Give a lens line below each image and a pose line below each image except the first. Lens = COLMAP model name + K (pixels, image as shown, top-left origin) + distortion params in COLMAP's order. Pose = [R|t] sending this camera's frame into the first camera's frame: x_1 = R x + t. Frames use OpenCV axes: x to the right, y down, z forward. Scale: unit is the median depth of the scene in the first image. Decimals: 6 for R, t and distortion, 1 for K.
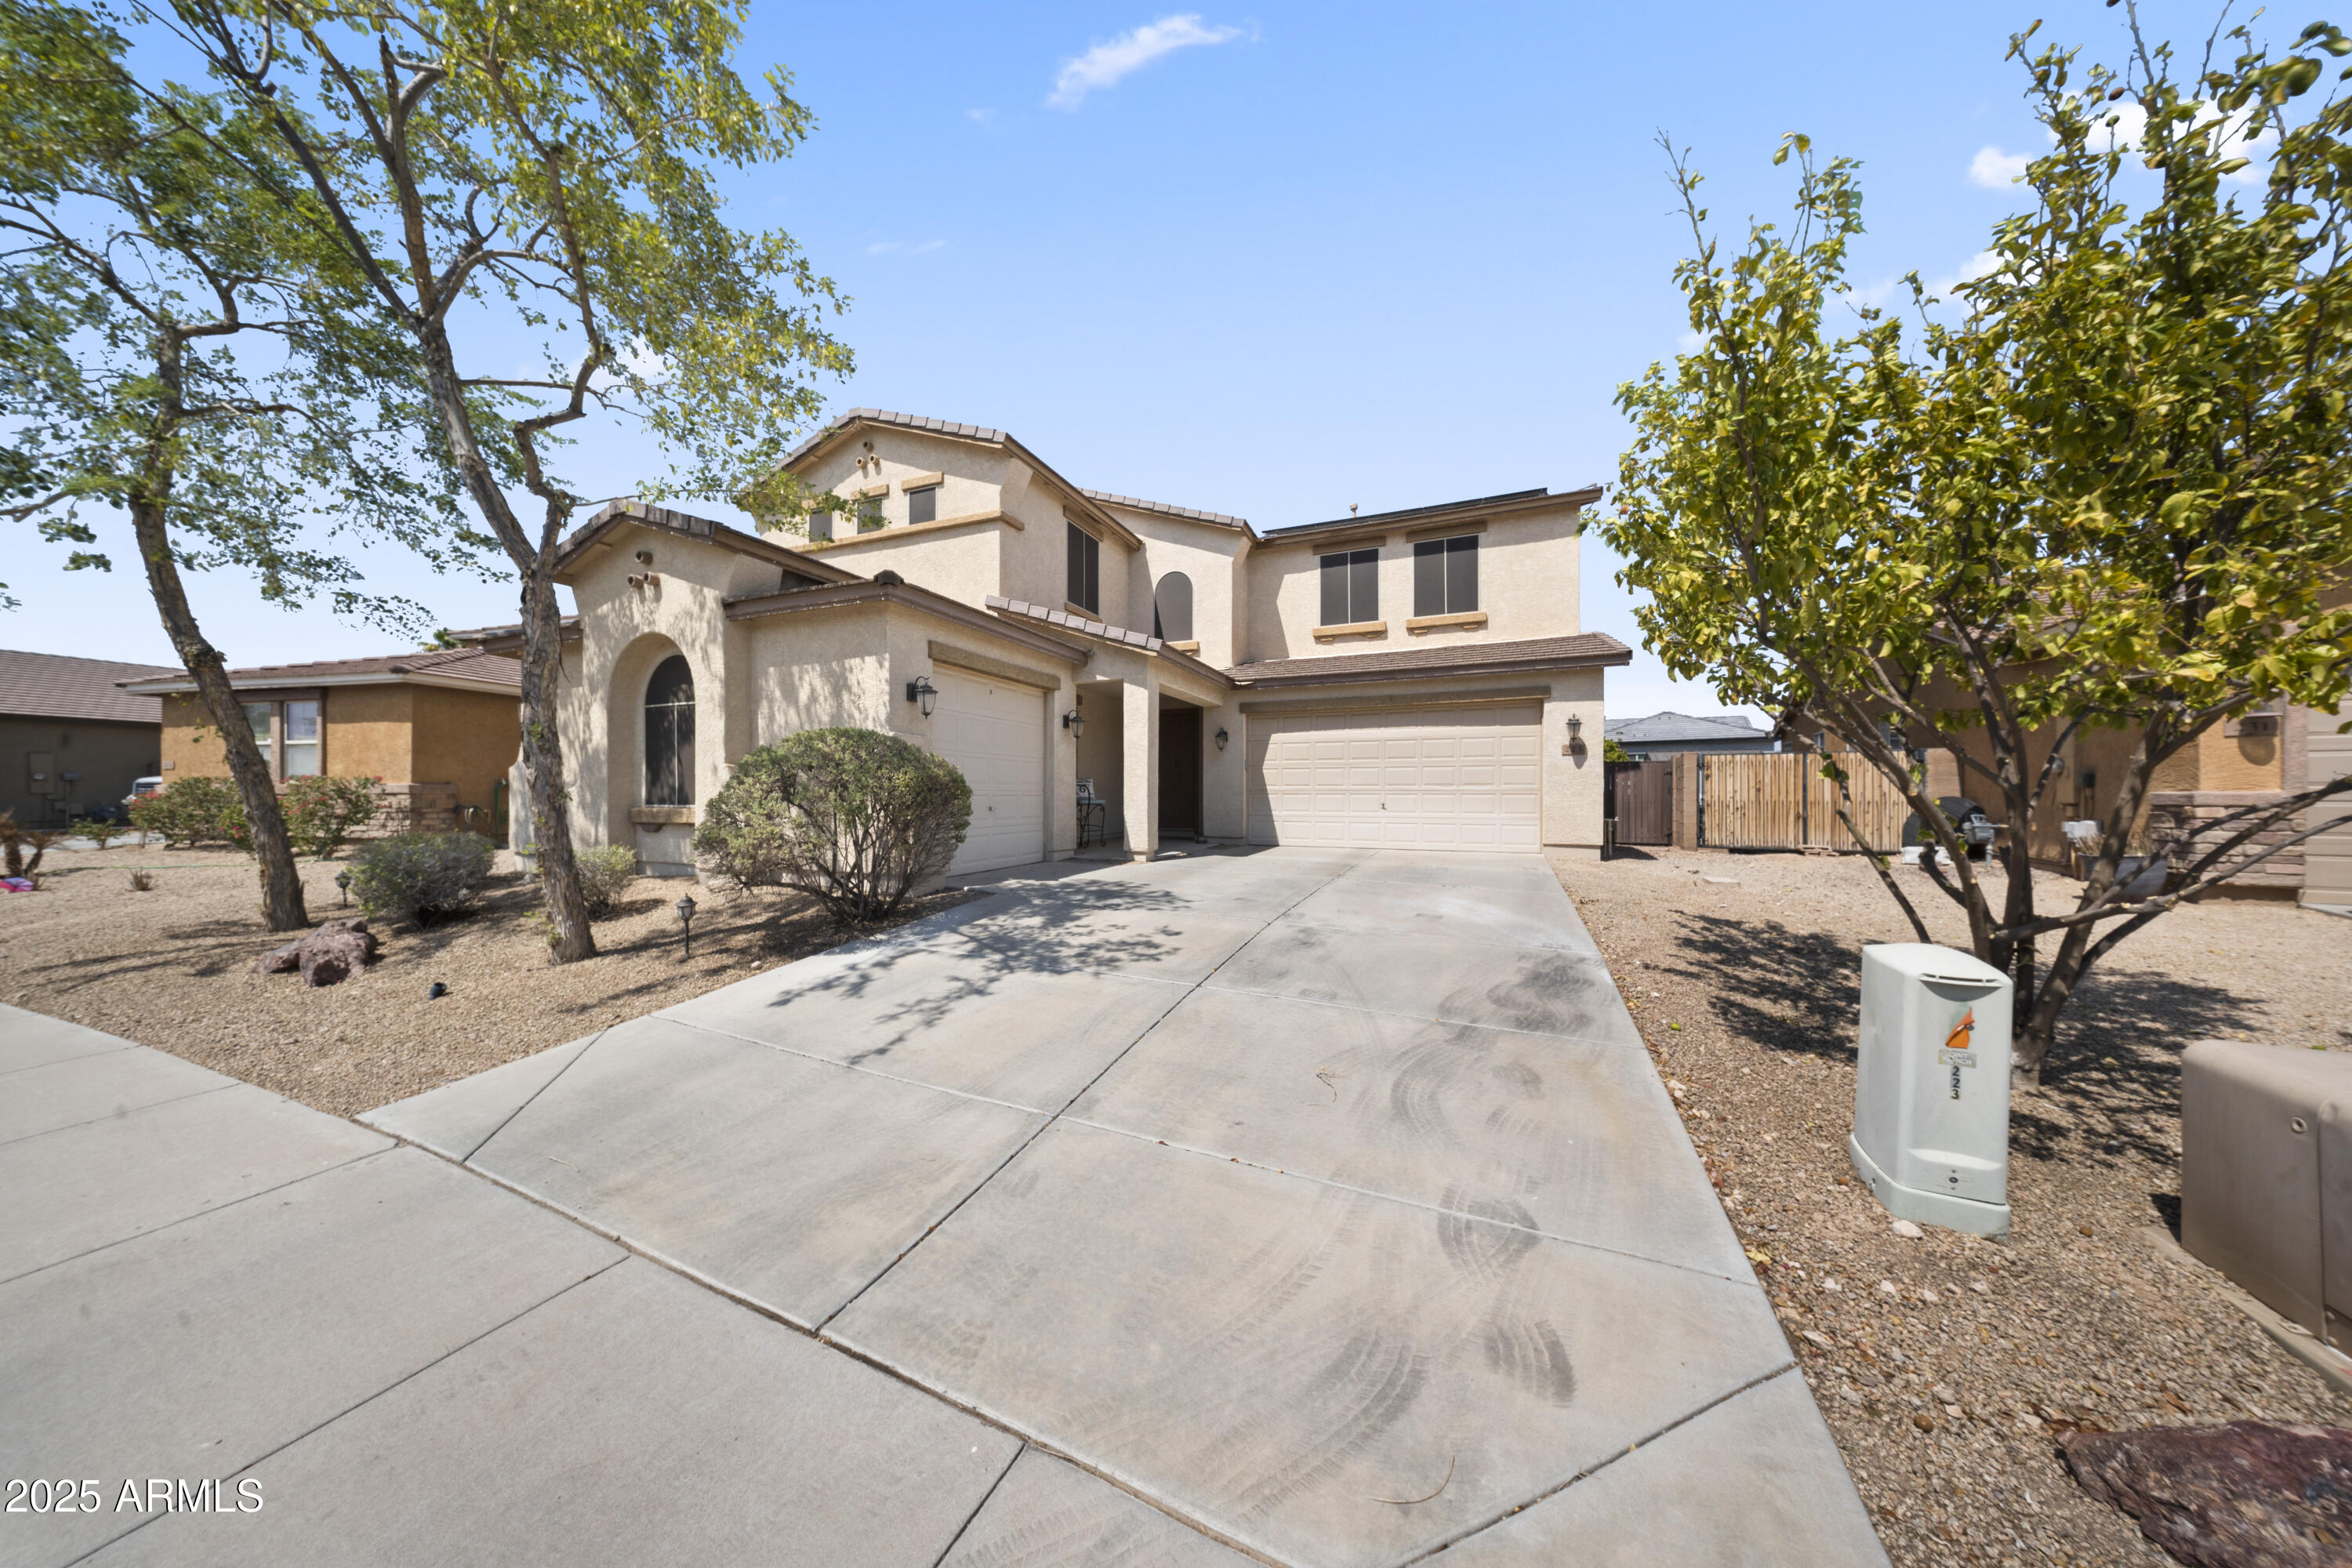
lens RADIAL K [[690.1, 0, 1176.0], [0, 690.1, 784.0], [0, 0, 1]] dist [0.000435, -0.001938]
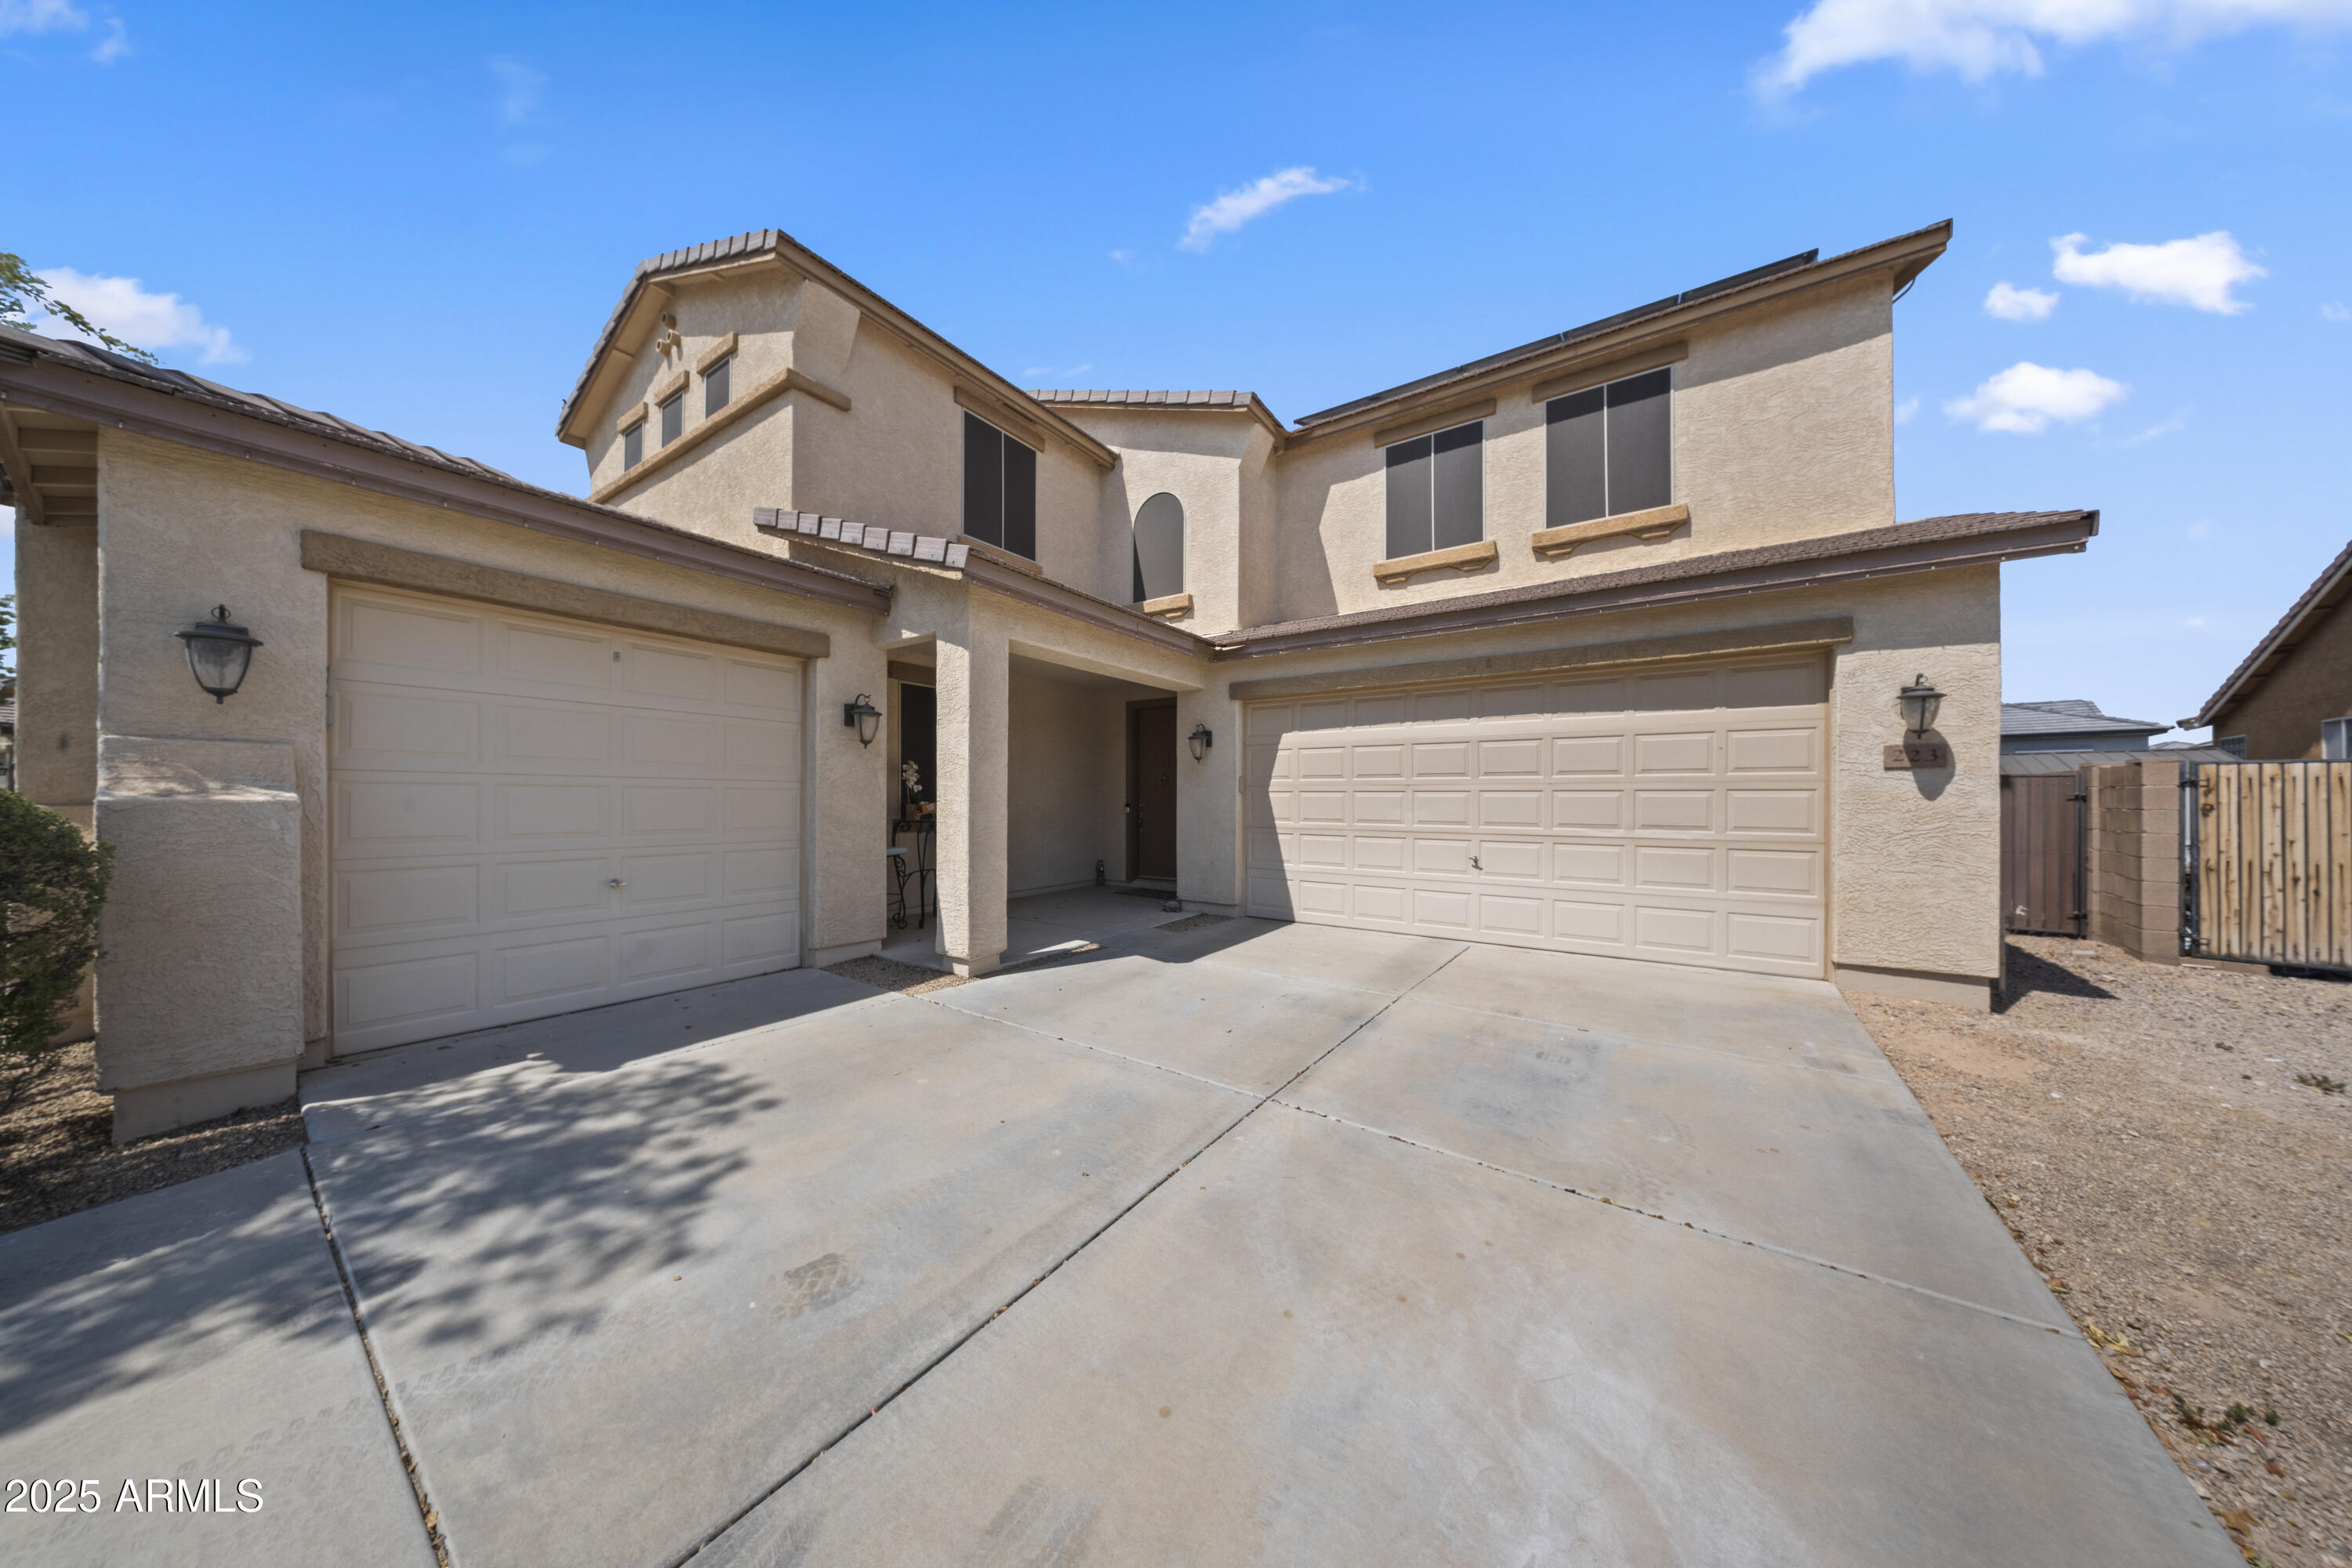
lens RADIAL K [[685.2, 0, 1184.2], [0, 685.2, 789.0], [0, 0, 1]] dist [0.000590, -0.001916]
pose [[0.980694, 0.000501, -0.195548, 0.169613], [-0.000886, 0.999998, -0.001883, -0.023426], [0.195547, 0.002020, 0.980692, 0.401787]]
